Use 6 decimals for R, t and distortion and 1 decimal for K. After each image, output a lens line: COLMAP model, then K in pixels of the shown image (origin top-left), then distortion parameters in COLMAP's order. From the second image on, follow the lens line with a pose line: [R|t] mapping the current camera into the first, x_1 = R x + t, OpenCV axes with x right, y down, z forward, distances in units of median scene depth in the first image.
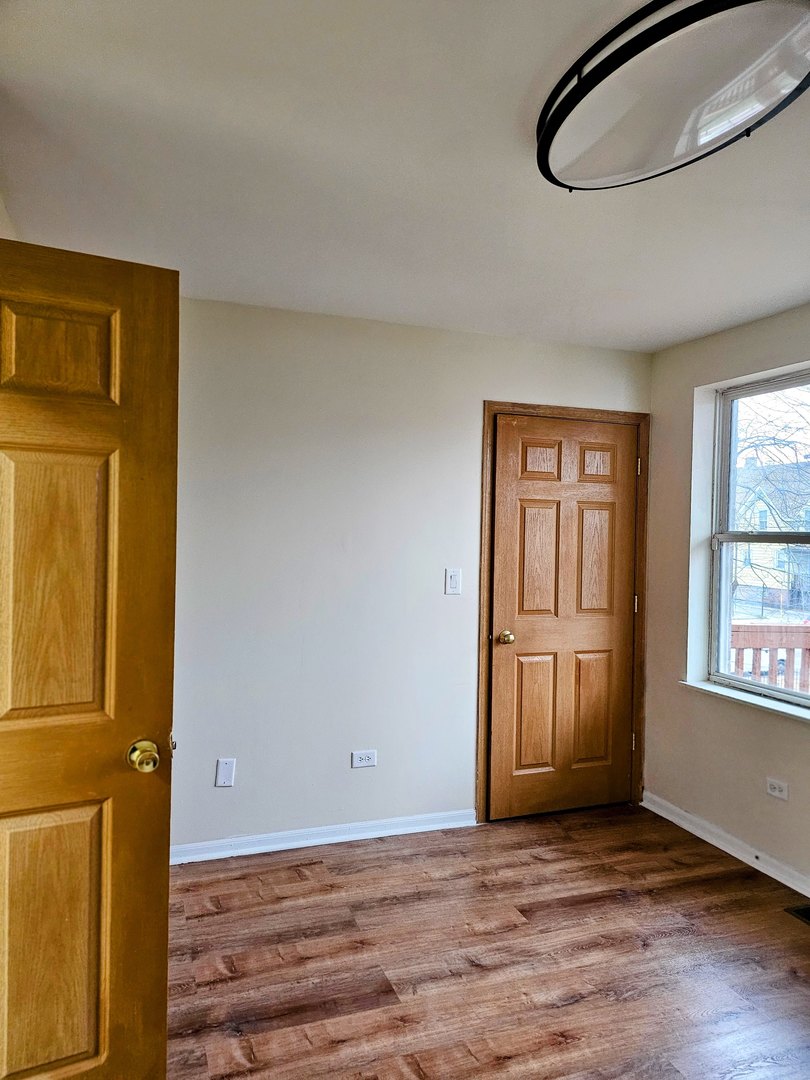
lens RADIAL K [[766.3, 0, 407.2], [0, 766.3, 536.3], [0, 0, 1]] dist [0.055447, -0.058223]
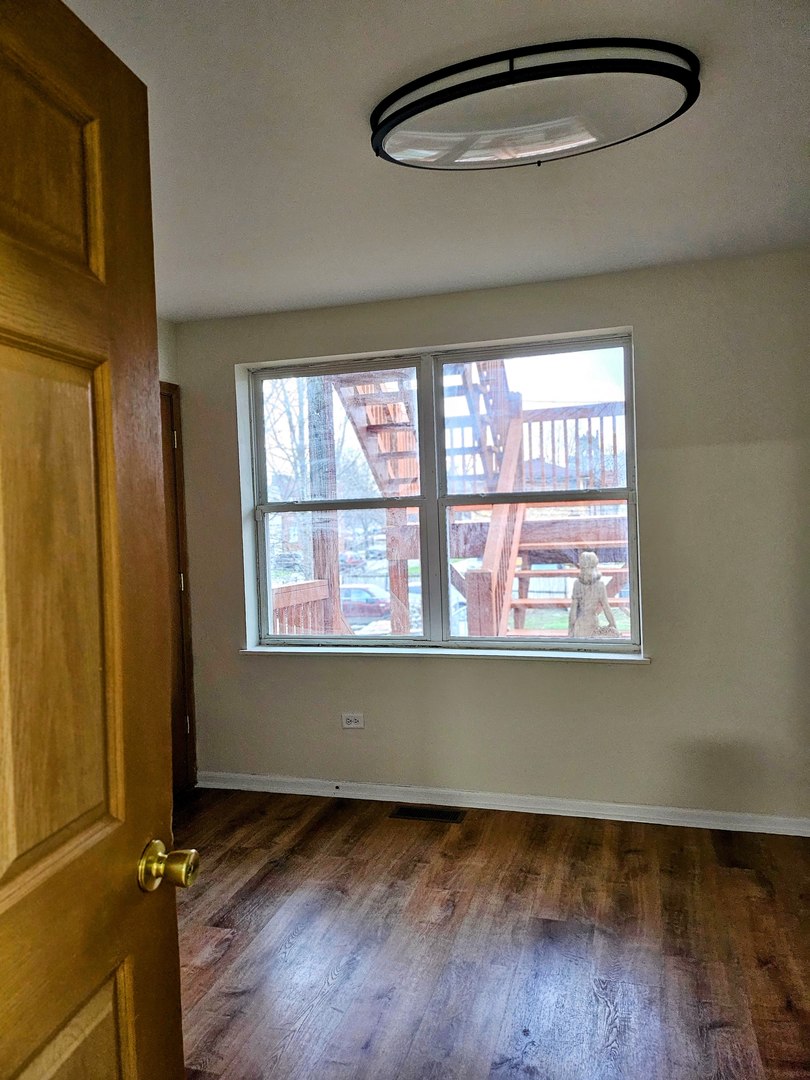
lens RADIAL K [[766.3, 0, 406.4], [0, 766.3, 524.4], [0, 0, 1]] dist [0.055447, -0.058223]
pose [[0.576047, -0.053165, 0.815686, -0.394700], [0.052118, 0.998241, 0.028258, 0.003855], [-0.815753, 0.026234, 0.577805, 0.260353]]
